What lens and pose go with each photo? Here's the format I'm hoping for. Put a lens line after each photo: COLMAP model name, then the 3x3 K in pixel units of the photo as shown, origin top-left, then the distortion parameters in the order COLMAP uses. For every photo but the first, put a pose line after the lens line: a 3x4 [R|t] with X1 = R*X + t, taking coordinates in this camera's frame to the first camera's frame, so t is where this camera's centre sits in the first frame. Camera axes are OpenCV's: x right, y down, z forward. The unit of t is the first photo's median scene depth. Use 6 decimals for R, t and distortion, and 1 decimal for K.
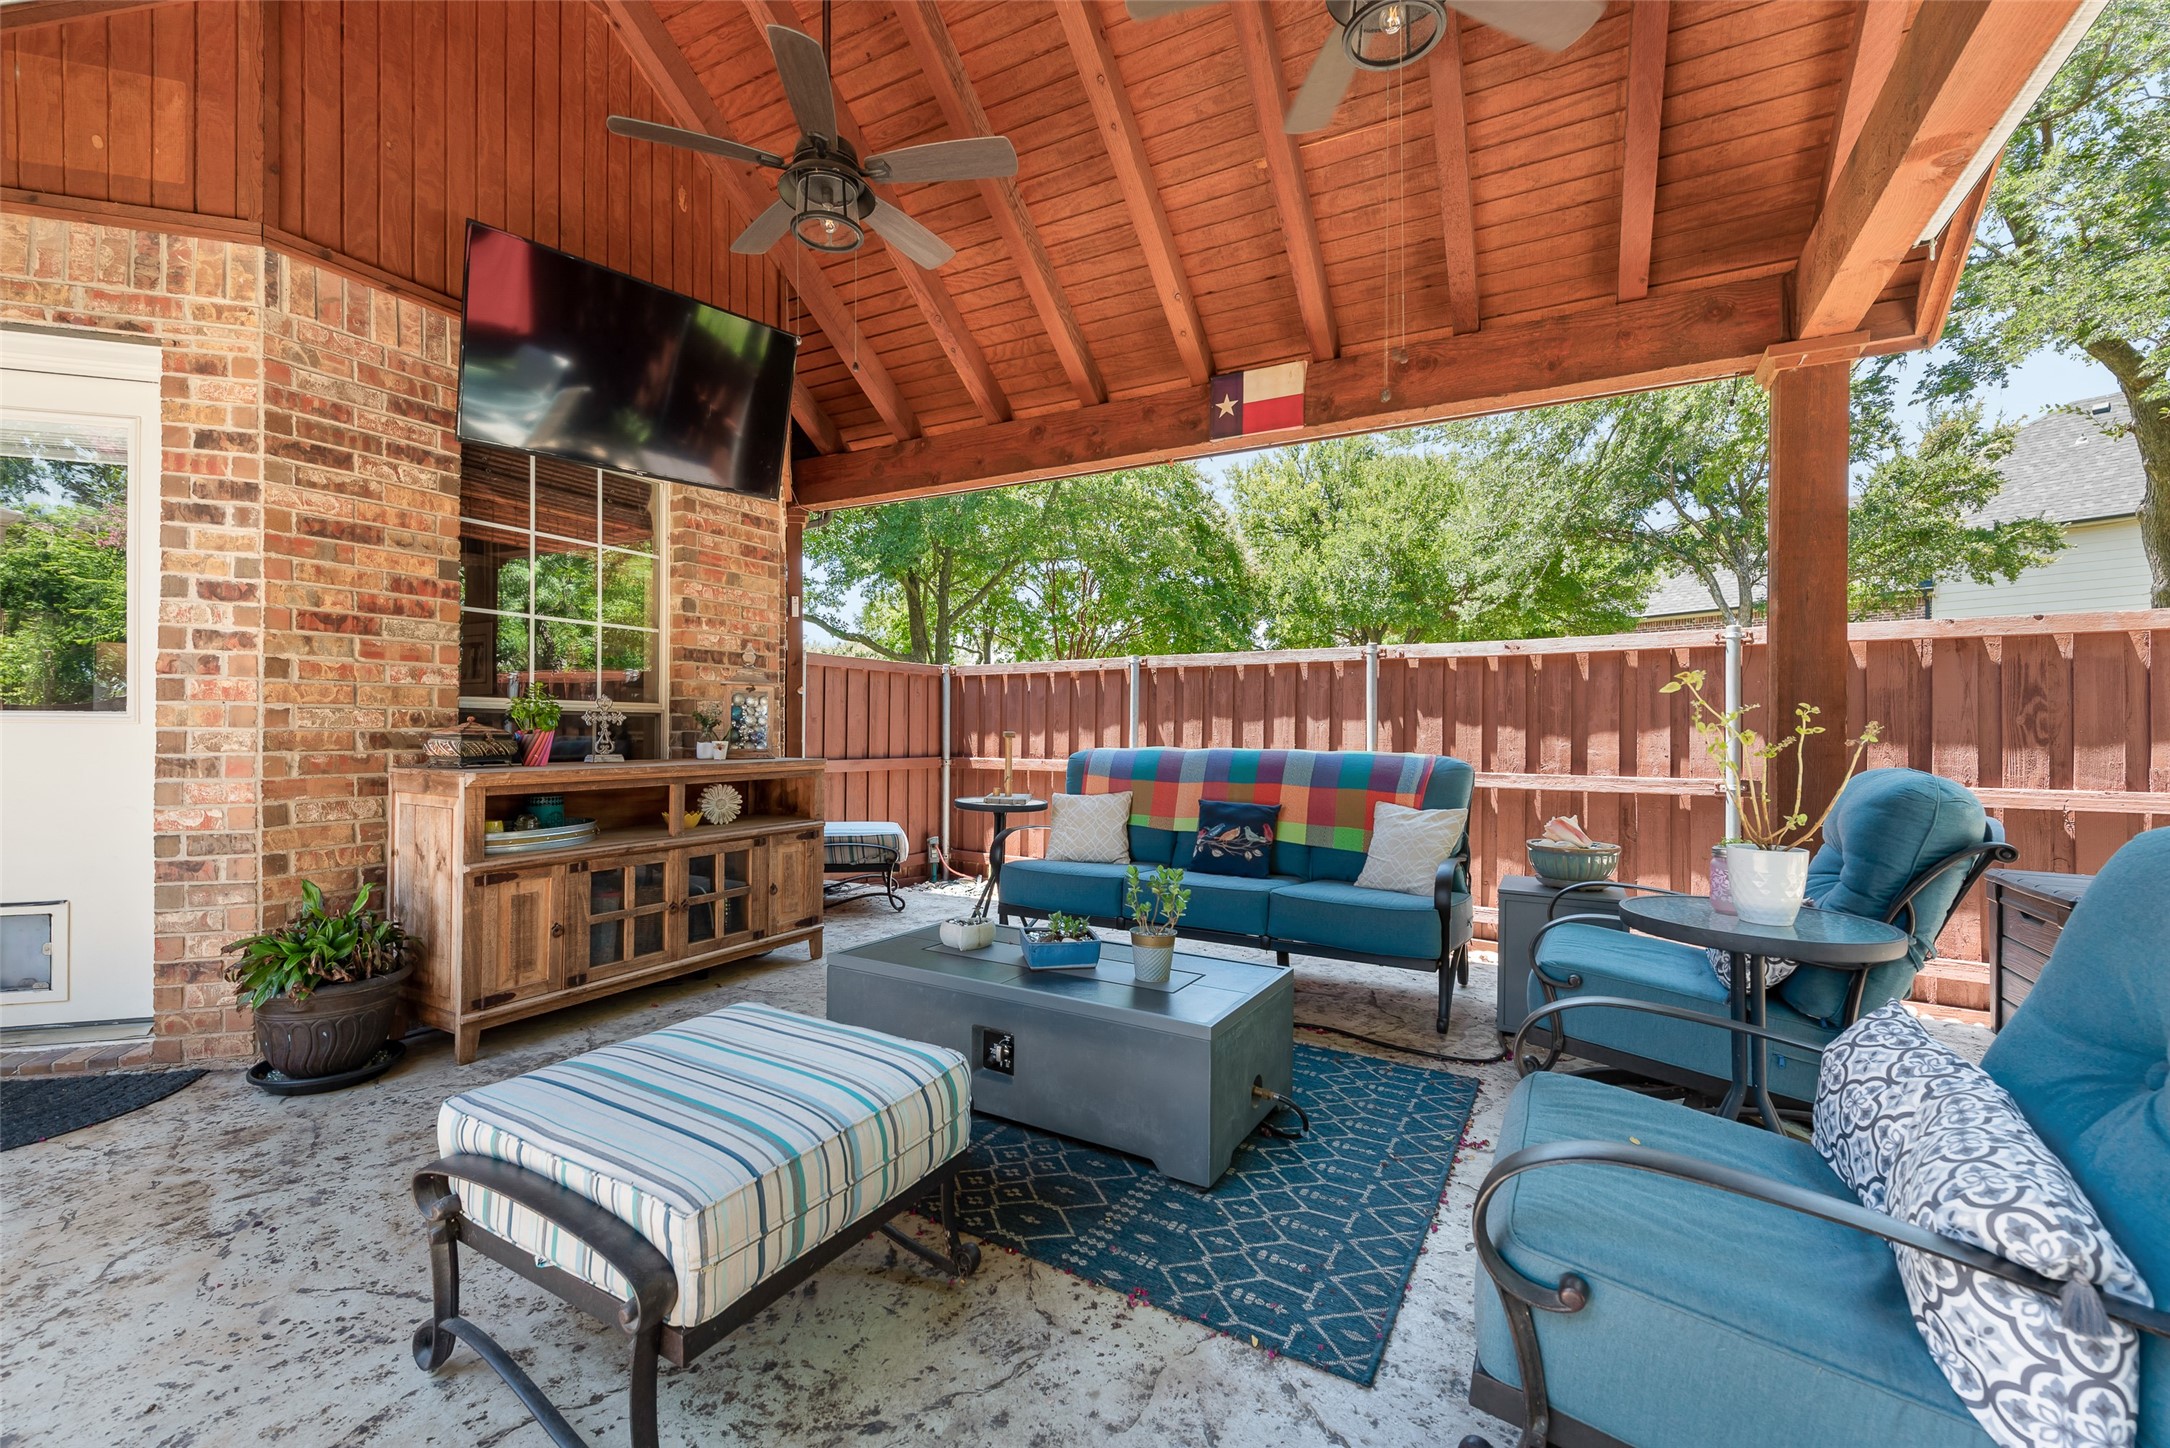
lens RADIAL K [[904.6, 0, 1086.7], [0, 904.6, 717.1], [0, 0, 1]] dist [-0.000664, -0.000011]
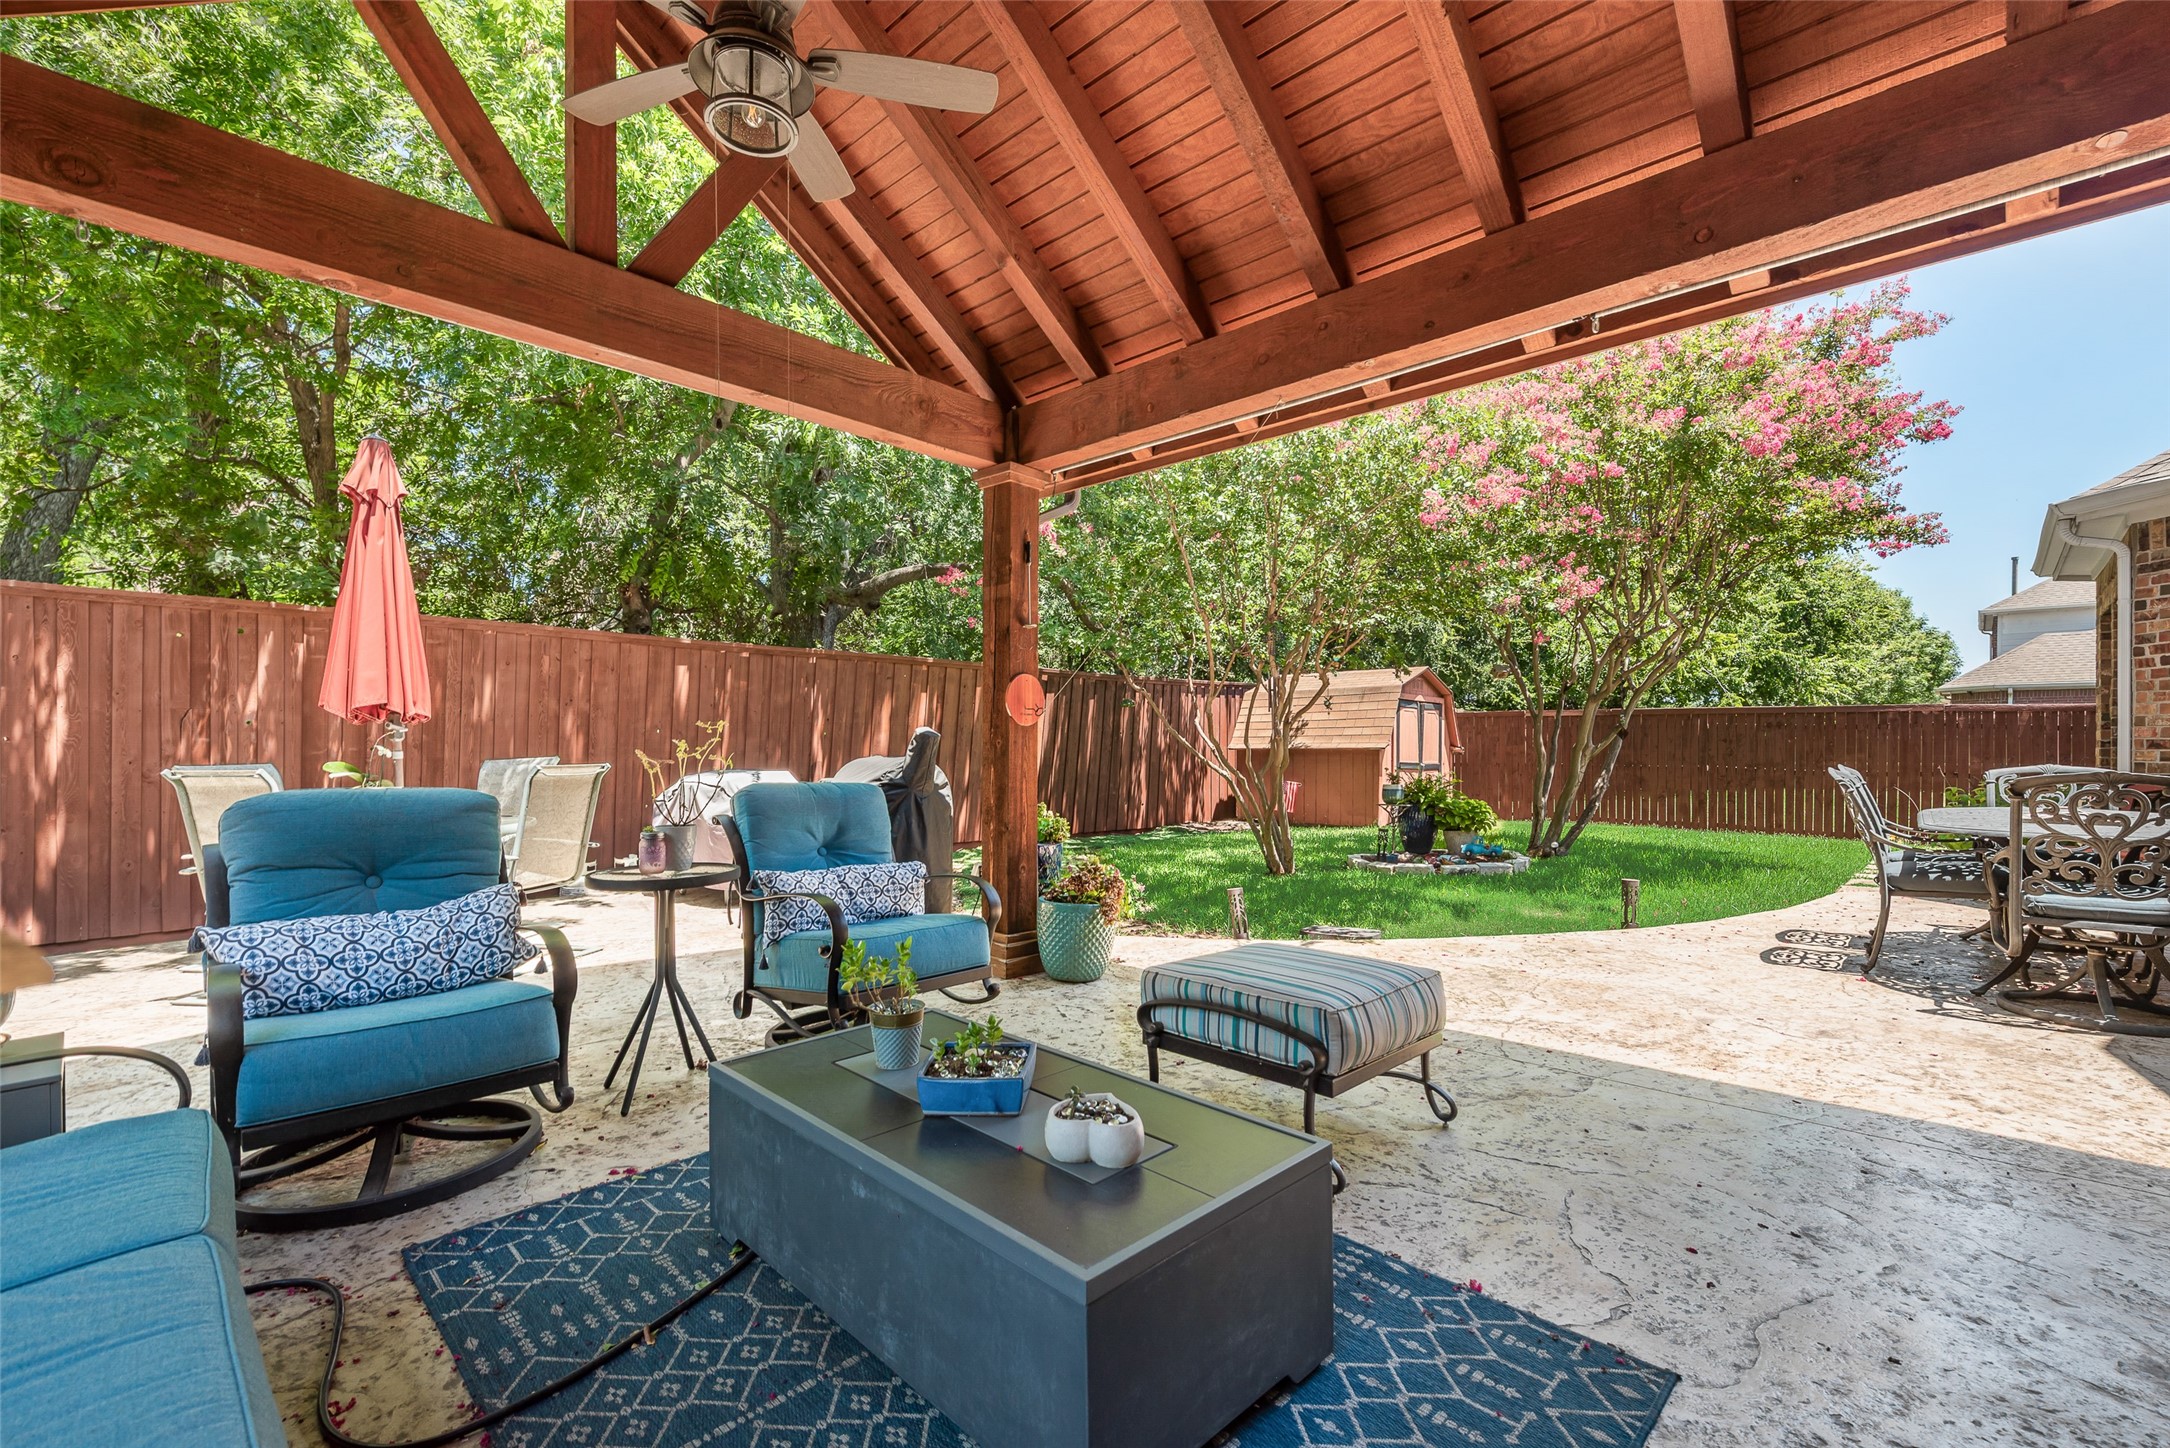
lens RADIAL K [[953.8, 0, 1089.8], [0, 953.8, 736.4], [0, 0, 1]] dist [0.000384, 0.000020]
pose [[-0.965352, 0.003535, 0.260926, -0.286577], [-0.000051, 0.999906, -0.013734, 0.013551], [-0.260950, -0.013271, -0.965261, 1.648054]]
